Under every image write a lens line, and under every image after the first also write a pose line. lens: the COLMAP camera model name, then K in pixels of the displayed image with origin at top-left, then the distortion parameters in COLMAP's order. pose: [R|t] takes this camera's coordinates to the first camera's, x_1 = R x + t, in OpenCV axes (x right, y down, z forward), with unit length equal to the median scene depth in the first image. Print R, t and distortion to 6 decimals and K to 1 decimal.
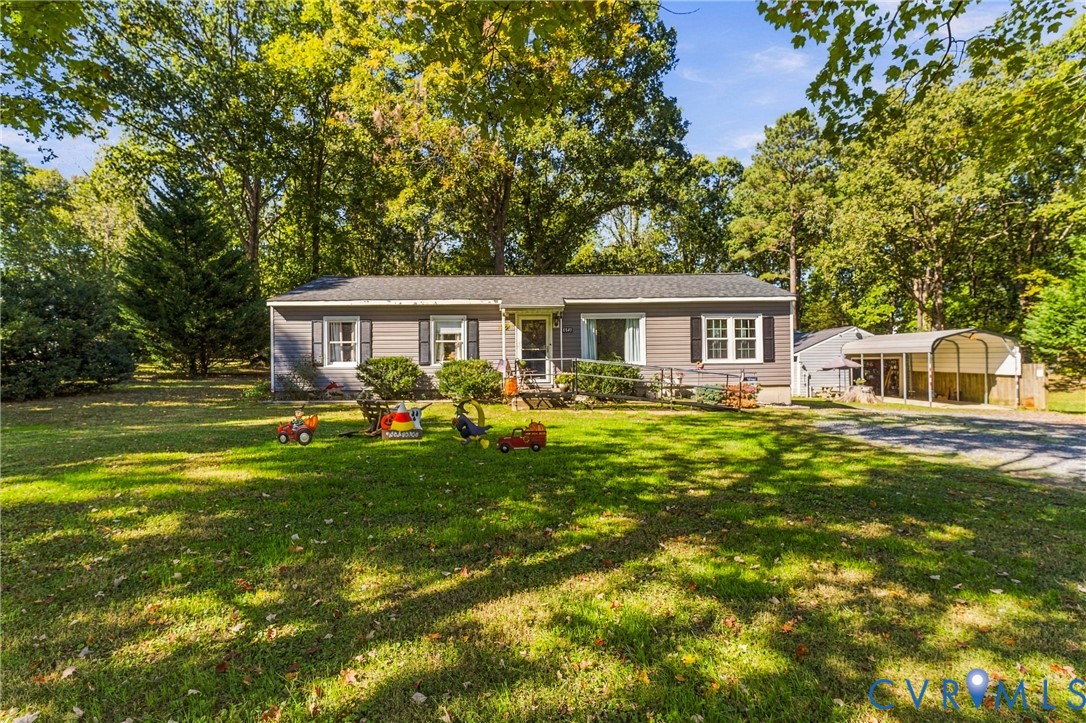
lens RADIAL K [[544.8, 0, 548.8], [0, 544.8, 360.4], [0, 0, 1]] dist [-0.004048, 0.002966]
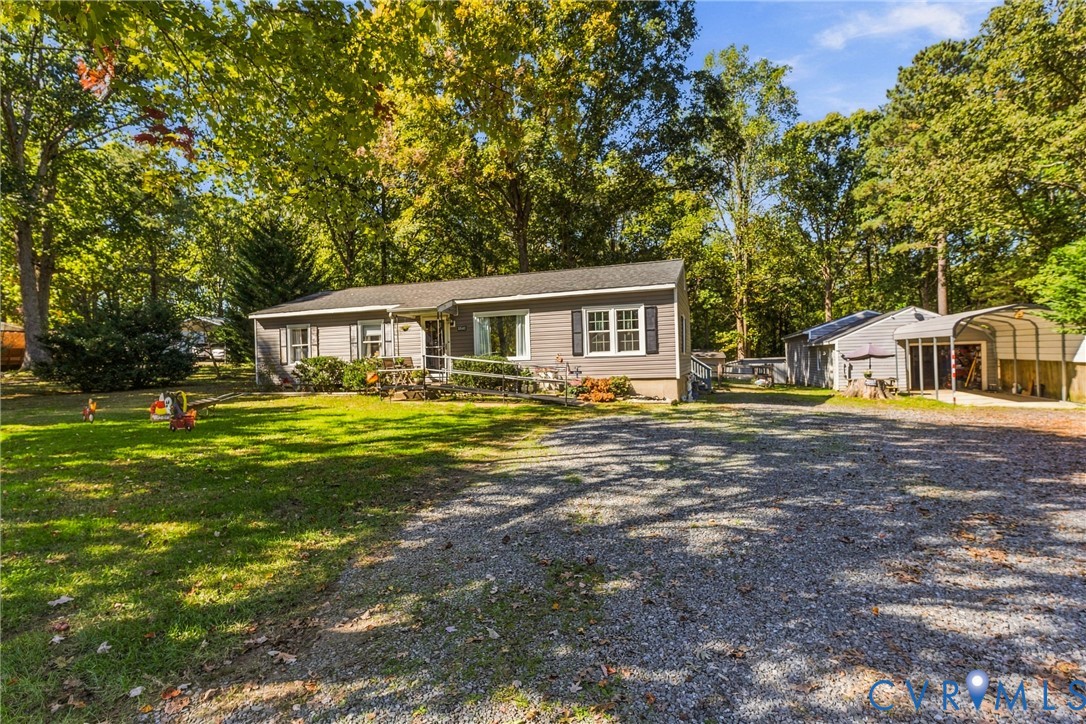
lens RADIAL K [[544.8, 0, 549.0], [0, 544.8, 364.9], [0, 0, 1]] dist [-0.004048, 0.002966]
pose [[0.935040, -0.013377, -0.354291, 0.576587], [0.021179, 0.999611, 0.018153, 0.000661], [0.353910, -0.024477, 0.934959, 0.048734]]
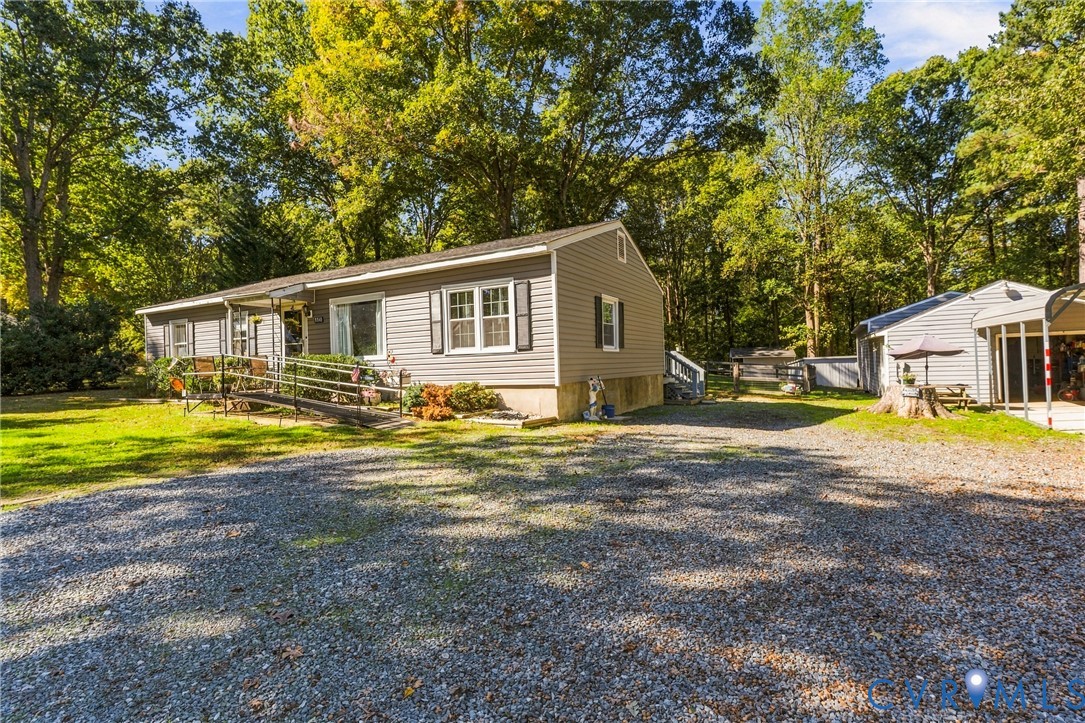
lens RADIAL K [[544.3, 0, 542.6], [0, 544.3, 361.2], [0, 0, 1]] dist [-0.004048, 0.002966]
pose [[0.854160, -0.019030, -0.519662, 0.766406], [0.026008, 0.999643, 0.006143, 0.012279], [0.519360, -0.018762, 0.854350, 0.458227]]
